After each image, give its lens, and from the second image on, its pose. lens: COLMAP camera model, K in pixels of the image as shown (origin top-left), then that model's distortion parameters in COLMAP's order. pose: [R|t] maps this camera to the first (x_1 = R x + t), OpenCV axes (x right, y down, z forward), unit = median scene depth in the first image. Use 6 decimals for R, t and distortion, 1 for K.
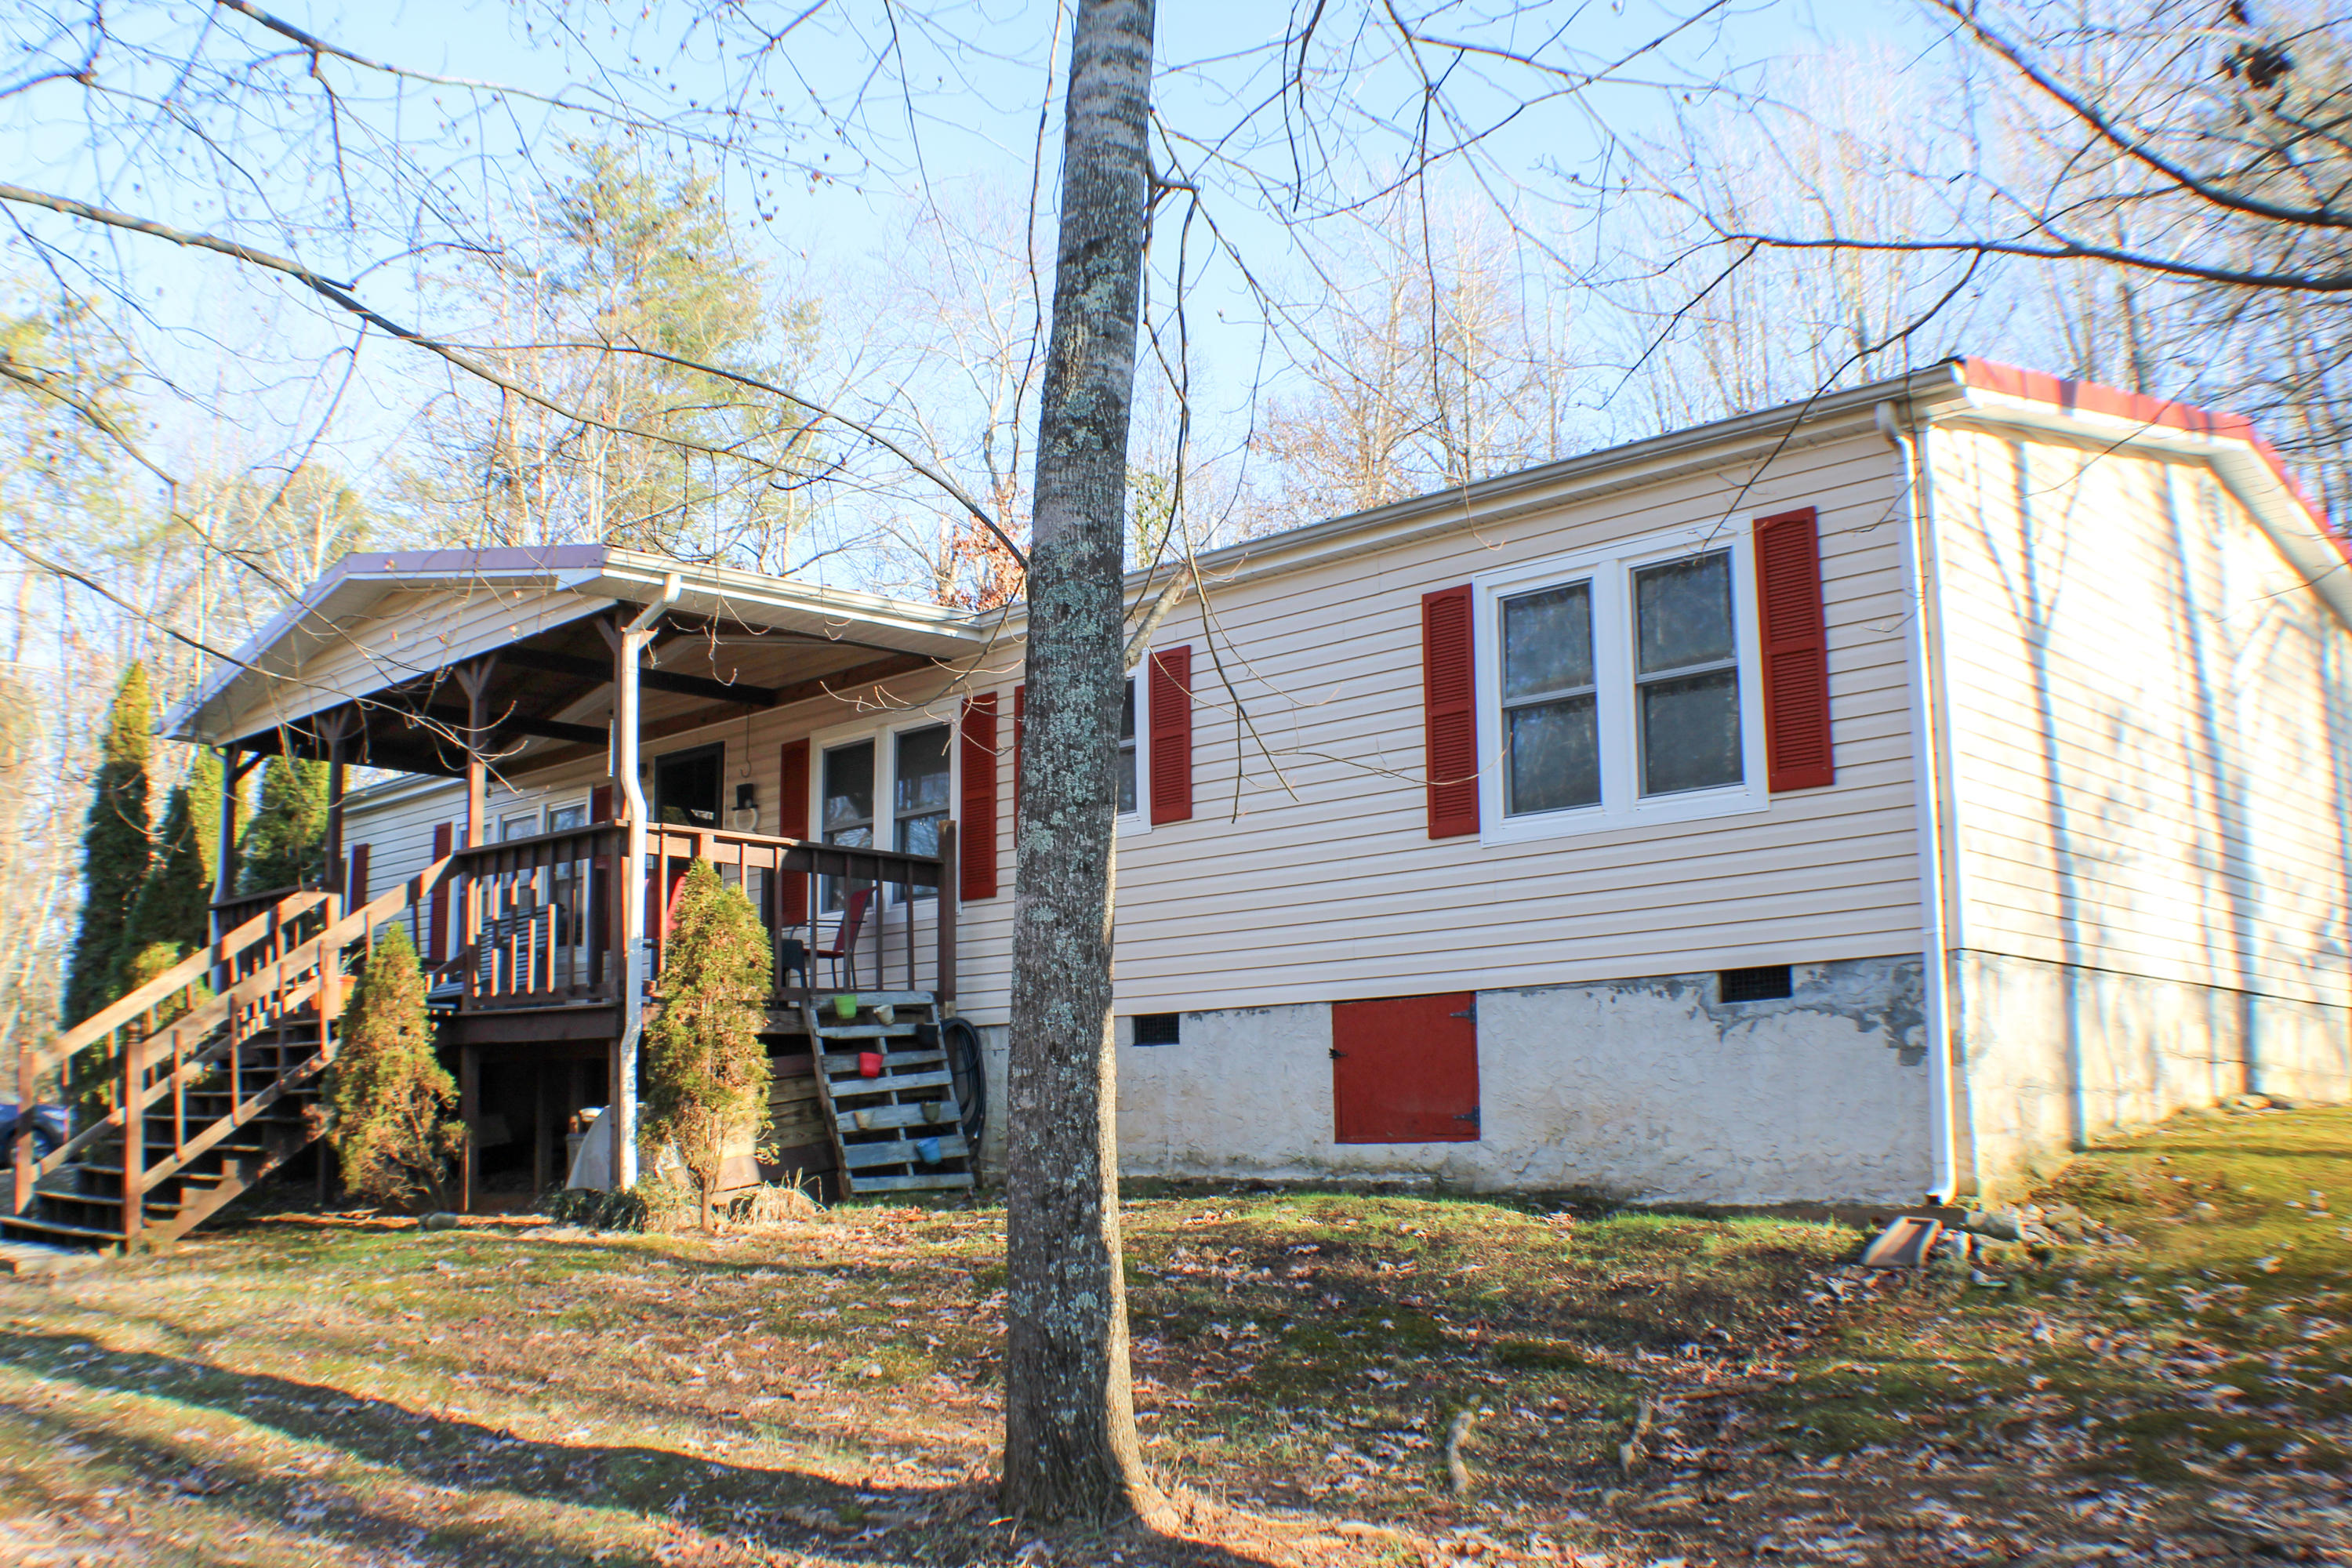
lens RADIAL K [[2137.3, 0, 1178.8], [0, 2137.3, 853.5], [0, 0, 1]] dist [-0.153046, 0.009703]
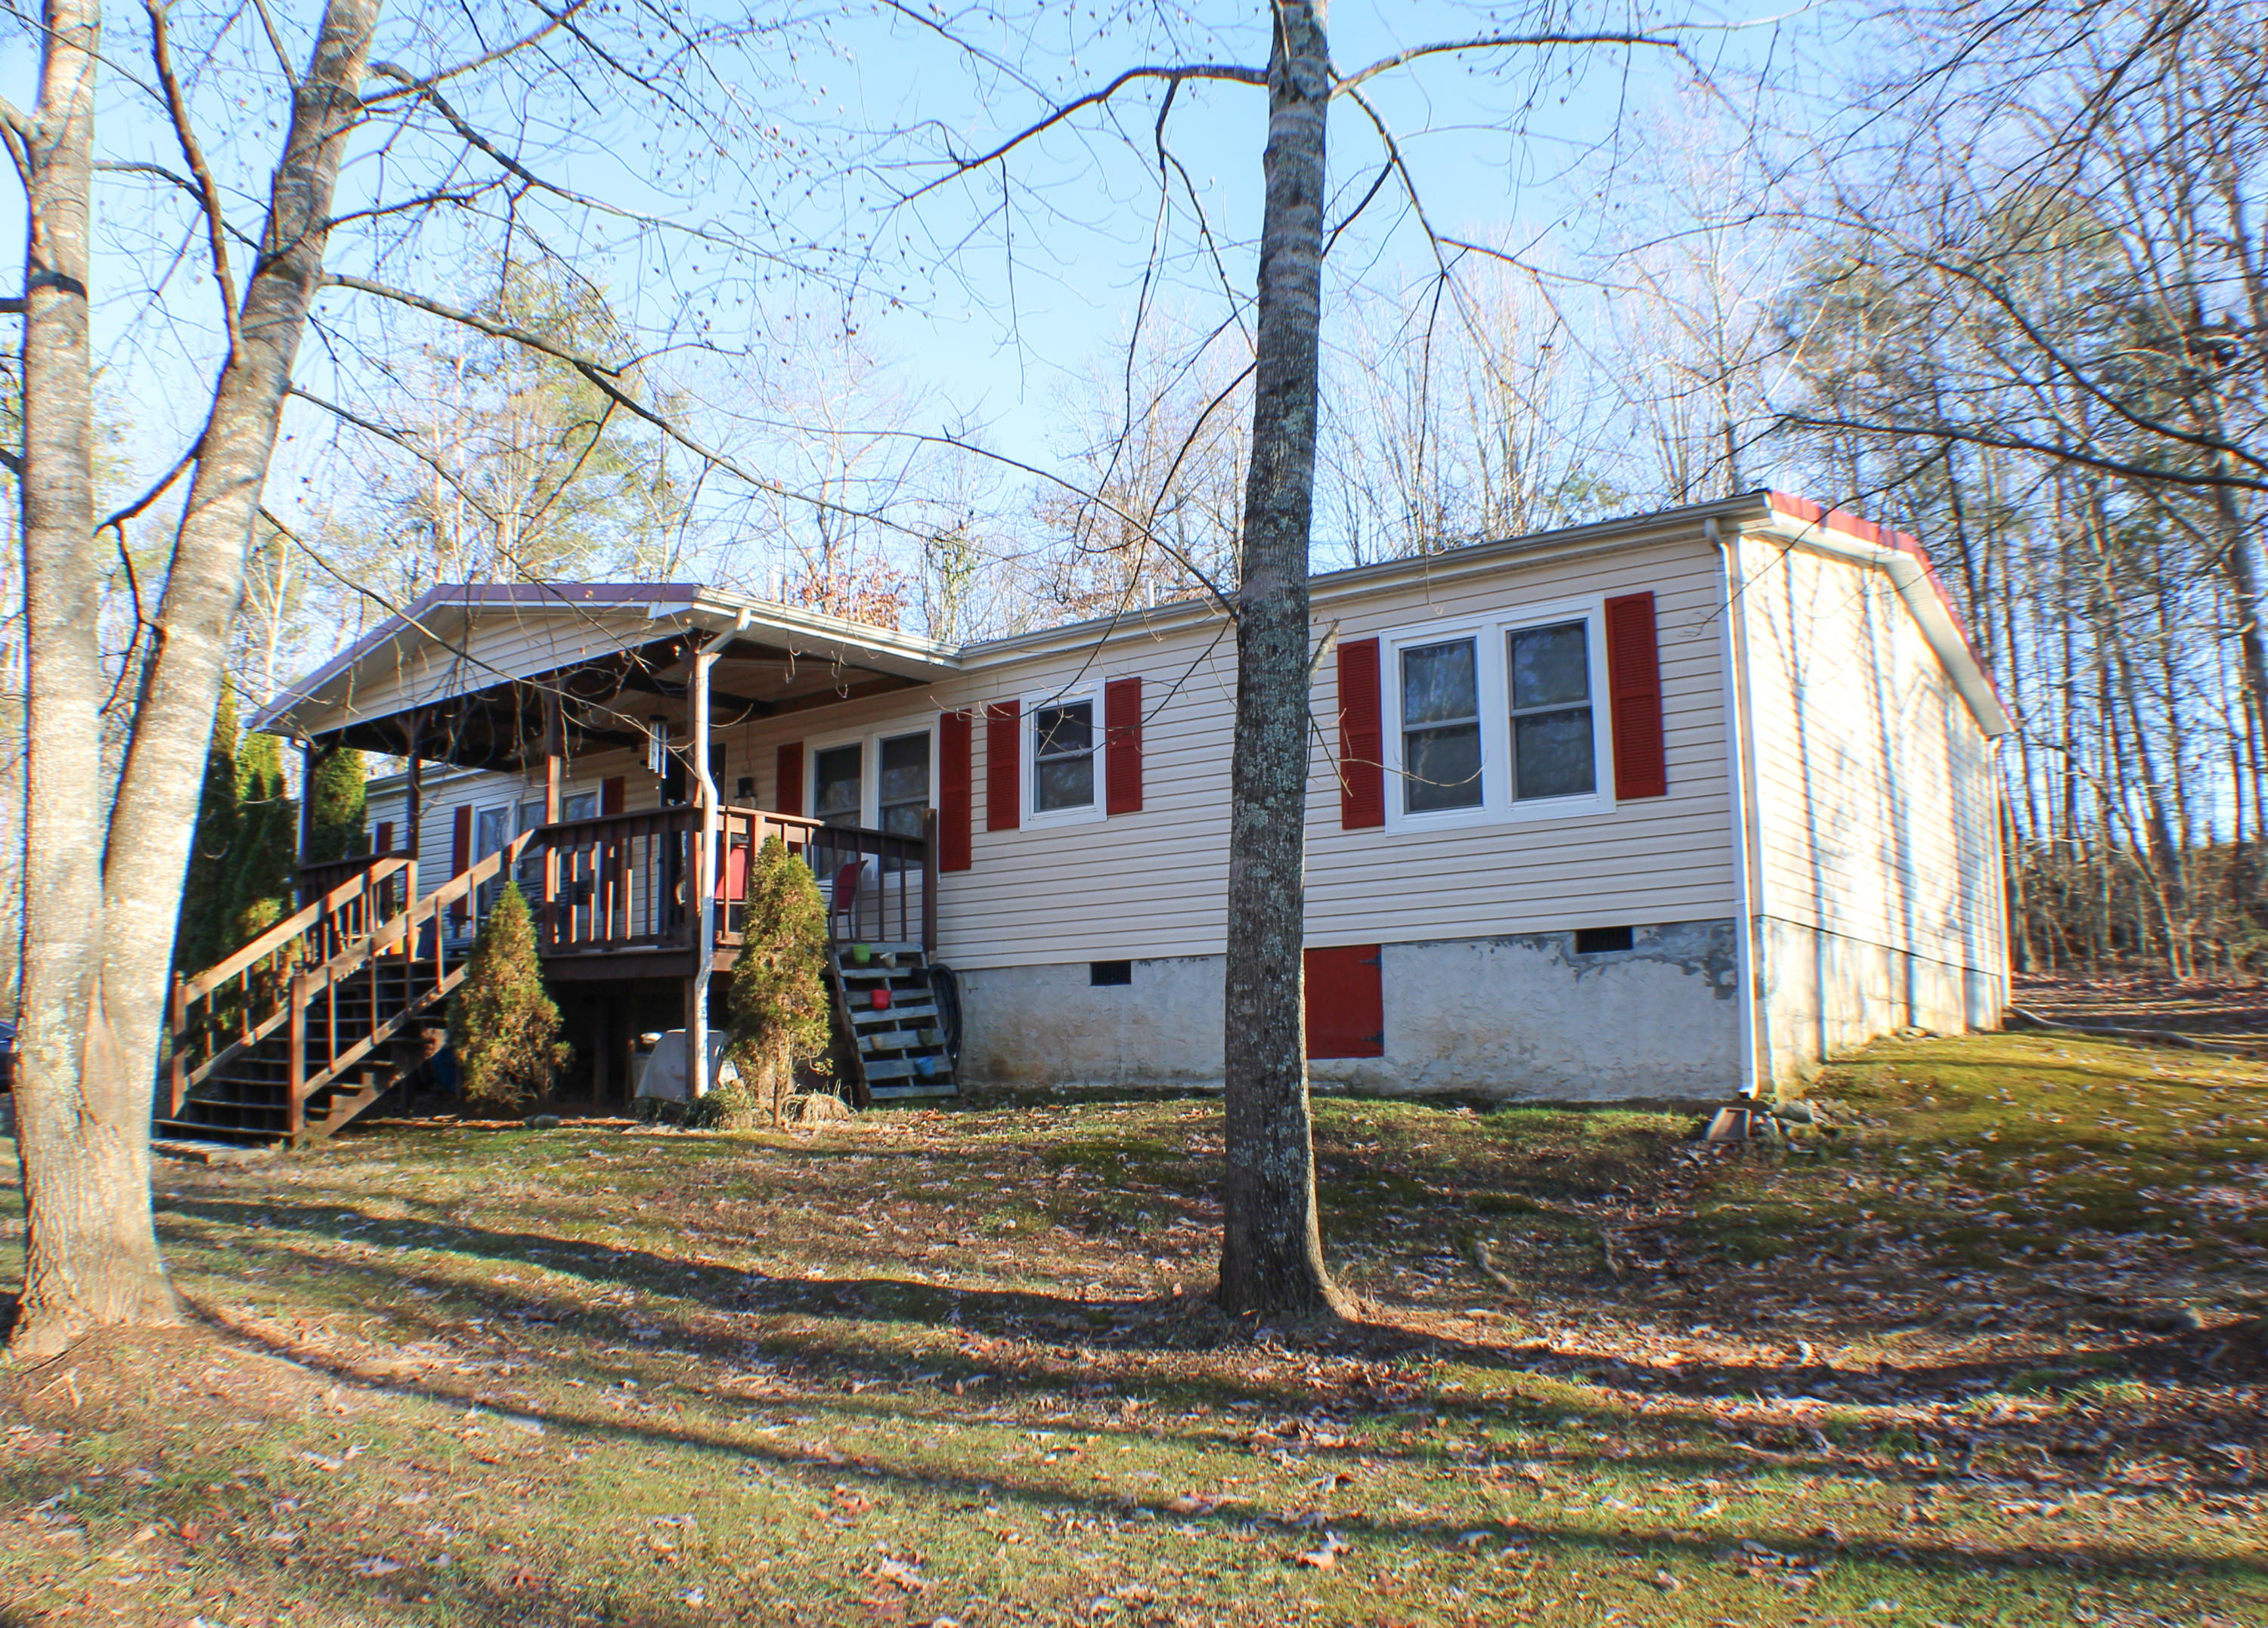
lens RADIAL K [[1728.2, 0, 1130.9], [0, 1728.2, 879.0], [0, 0, 1]] dist [-0.181723, -0.000522]
pose [[0.991752, 0.015664, 0.127212, -0.146631], [-0.017997, 0.999690, 0.017211, 0.007929], [-0.126903, -0.019358, 0.991726, -0.043291]]
